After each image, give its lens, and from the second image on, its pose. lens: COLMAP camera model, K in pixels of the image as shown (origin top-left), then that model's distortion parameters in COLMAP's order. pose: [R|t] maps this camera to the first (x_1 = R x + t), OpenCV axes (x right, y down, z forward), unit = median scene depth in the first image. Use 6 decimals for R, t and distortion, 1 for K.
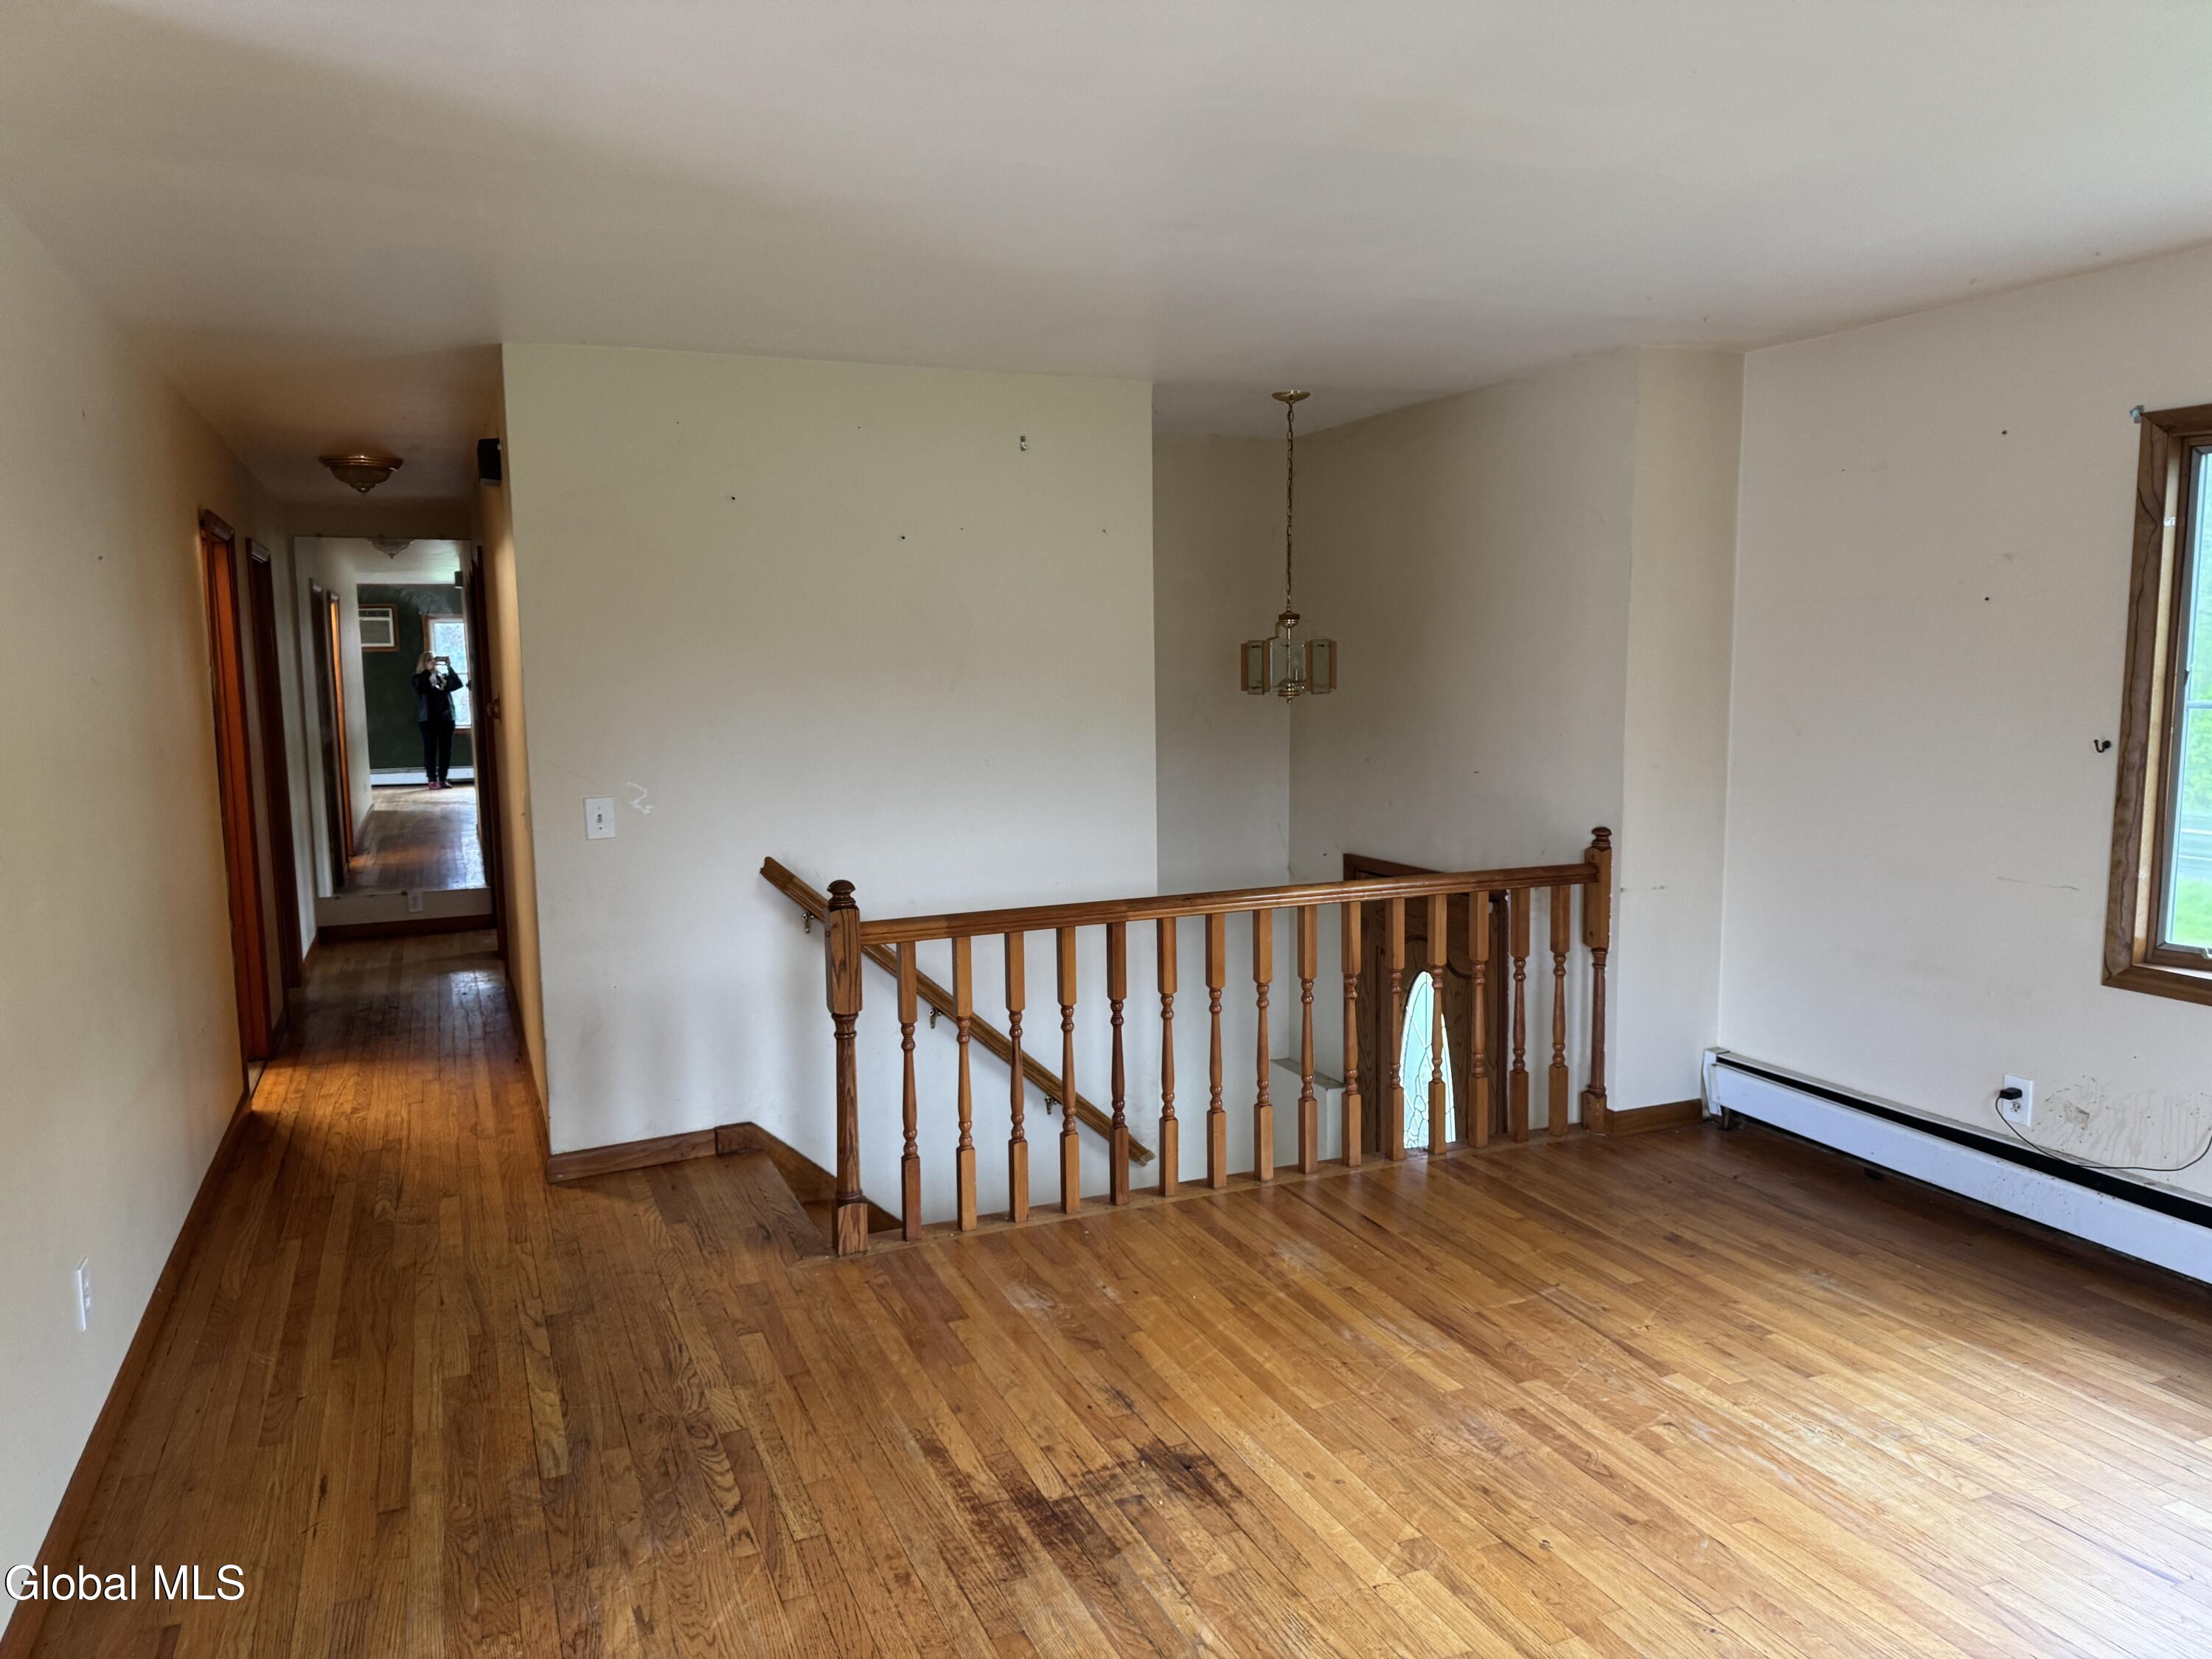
lens RADIAL K [[1541.8, 0, 1098.9], [0, 1541.8, 824.0], [0, 0, 1]] dist [0.030609, -0.020402]
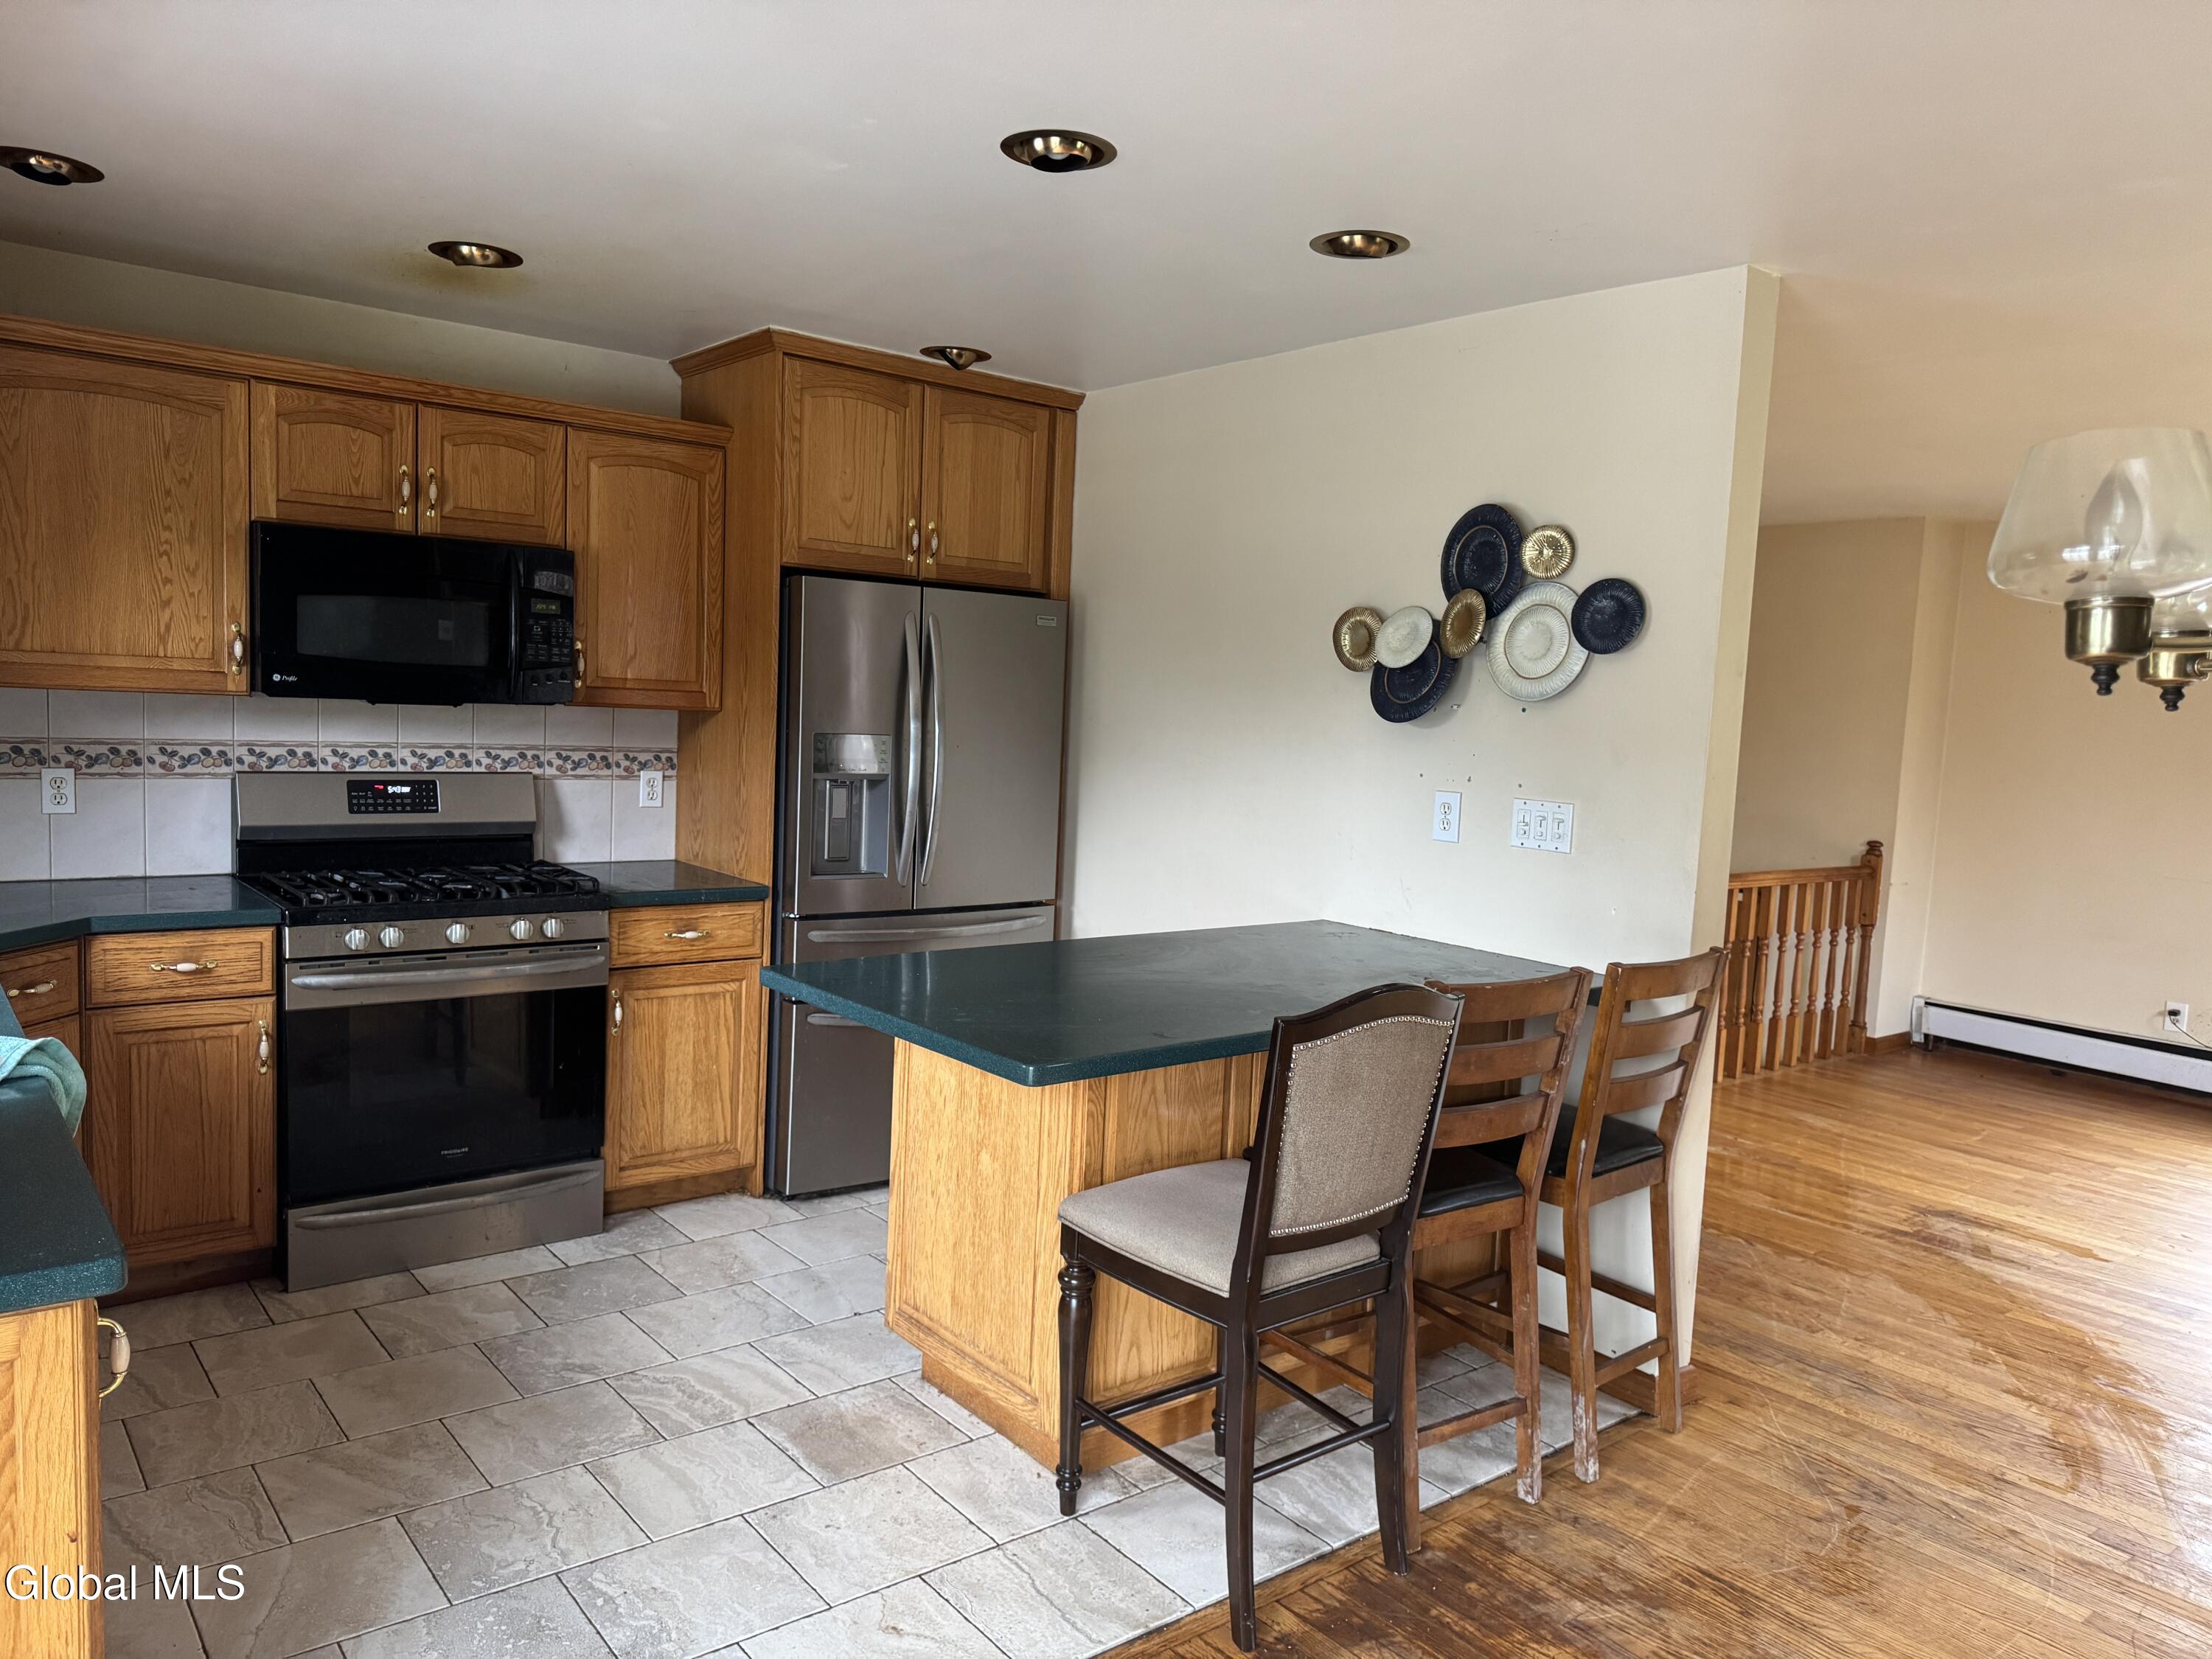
lens RADIAL K [[1541.8, 0, 1119.3], [0, 1541.8, 836.1], [0, 0, 1]] dist [0.030609, -0.020402]
pose [[0.961166, 0.031357, 0.274183, -0.982849], [-0.028579, 0.999492, -0.014121, 0.049448], [-0.274487, 0.005737, 0.961574, -0.265755]]
